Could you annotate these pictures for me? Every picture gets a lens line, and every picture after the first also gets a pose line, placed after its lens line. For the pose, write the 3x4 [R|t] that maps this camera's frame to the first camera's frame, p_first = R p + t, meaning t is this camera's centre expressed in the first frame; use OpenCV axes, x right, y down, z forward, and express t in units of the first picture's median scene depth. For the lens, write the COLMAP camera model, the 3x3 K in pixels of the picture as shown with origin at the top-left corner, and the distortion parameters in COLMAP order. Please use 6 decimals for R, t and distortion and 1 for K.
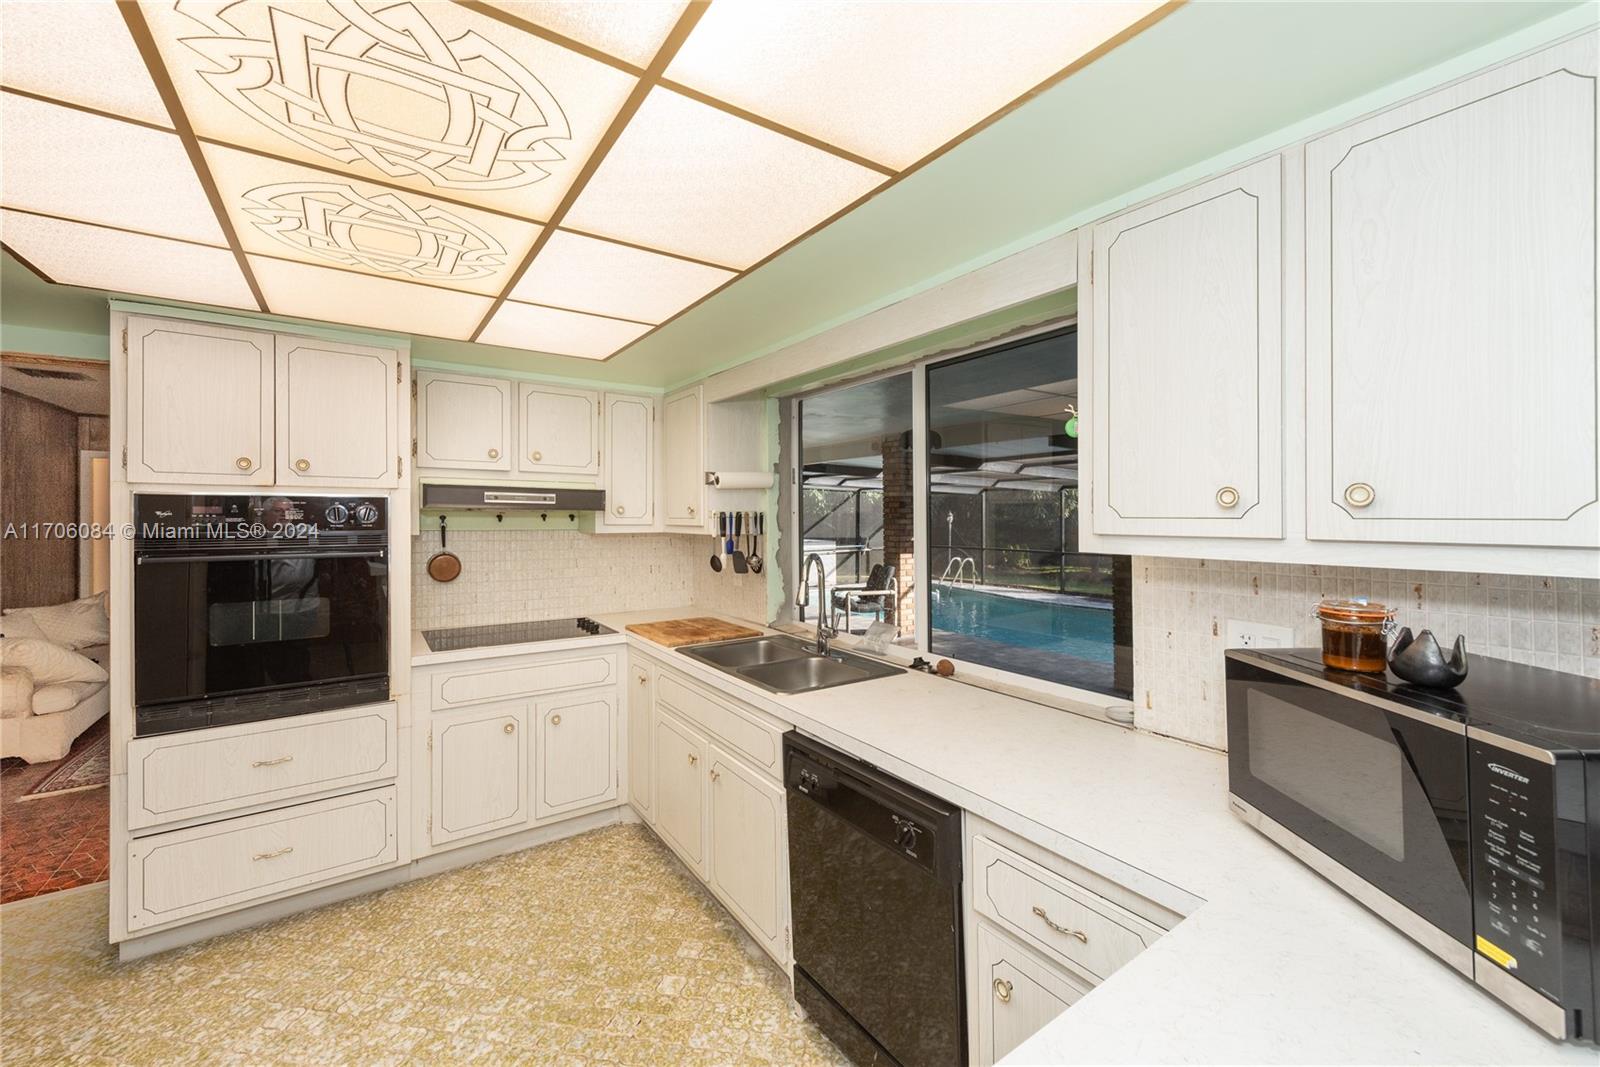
lens RADIAL K [[629.8, 0, 800.0], [0, 629.8, 533.5], [0, 0, 1]] dist [0.018078, -0.006225]
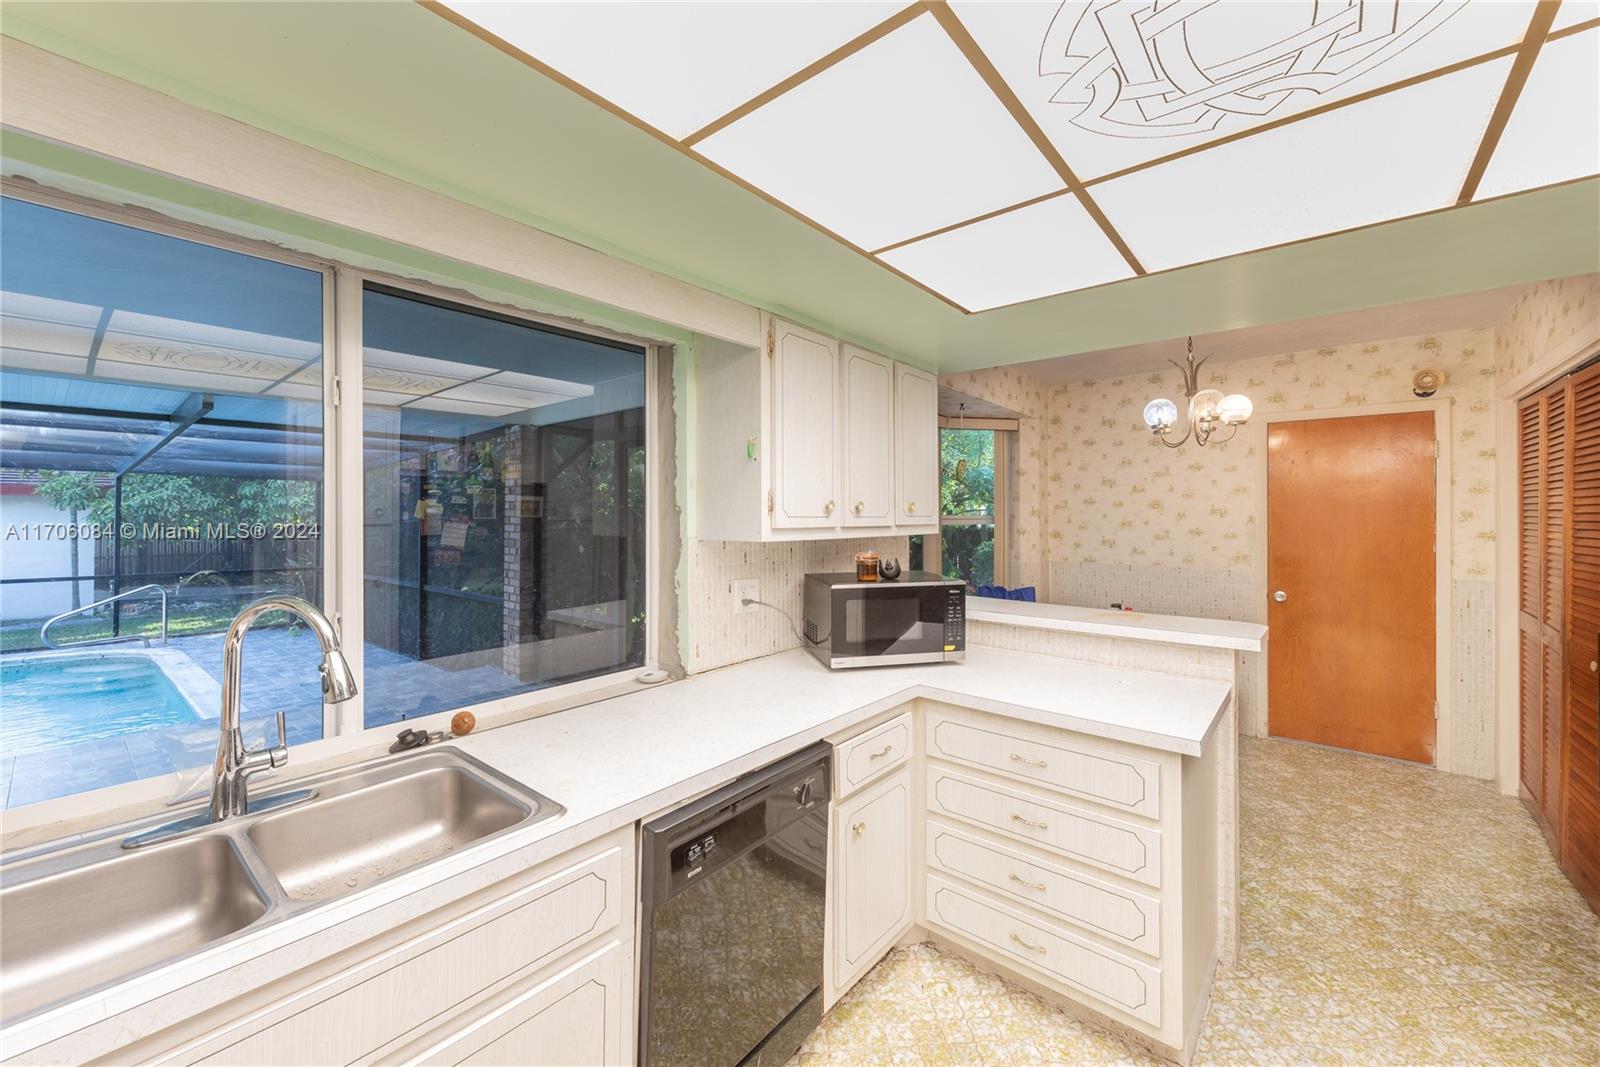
lens RADIAL K [[619.2, 0, 792.5], [0, 619.2, 522.3], [0, 0, 1]] dist [-0.001872, -0.000019]
pose [[-0.249474, -0.010388, 0.968326, -0.957500], [0.025137, 0.999536, 0.017199, -0.036378], [-0.968055, 0.028631, -0.249097, 1.360335]]
